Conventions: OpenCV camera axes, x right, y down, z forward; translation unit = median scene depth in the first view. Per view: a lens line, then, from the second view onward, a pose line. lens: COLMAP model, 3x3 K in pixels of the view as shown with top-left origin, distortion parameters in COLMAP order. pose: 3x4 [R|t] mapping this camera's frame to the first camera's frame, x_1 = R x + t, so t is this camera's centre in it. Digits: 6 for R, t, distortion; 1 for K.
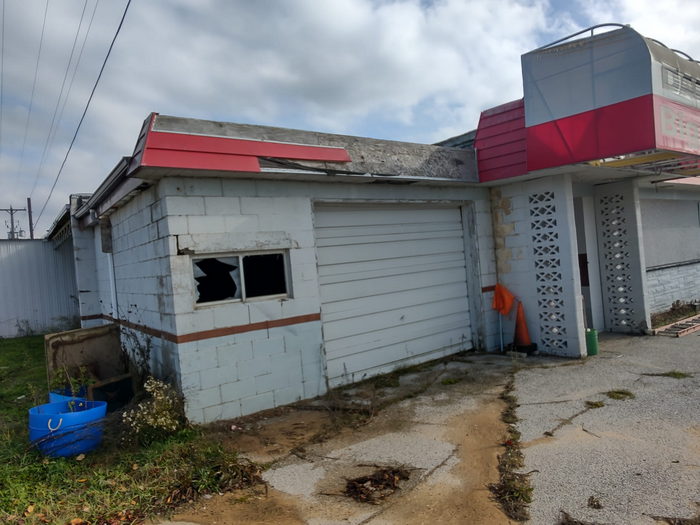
lens RADIAL K [[454.5, 0, 350.0], [0, 454.5, 262.5], [0, 0, 1]] dist [0.000697, -0.002957]
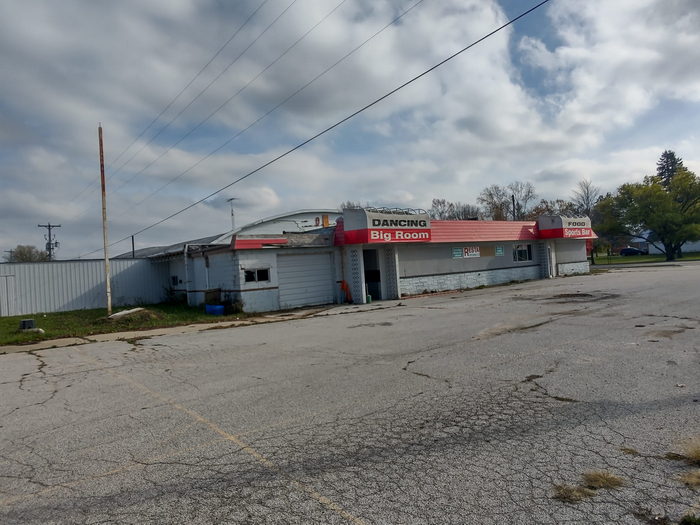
lens RADIAL K [[454.5, 0, 350.0], [0, 454.5, 262.5], [0, 0, 1]] dist [0.000697, -0.002957]
pose [[0.998277, 0.016397, 0.056338, 0.264813], [-0.015420, 0.999724, -0.017736, -0.017660], [-0.056613, 0.016837, 0.998254, -2.332754]]
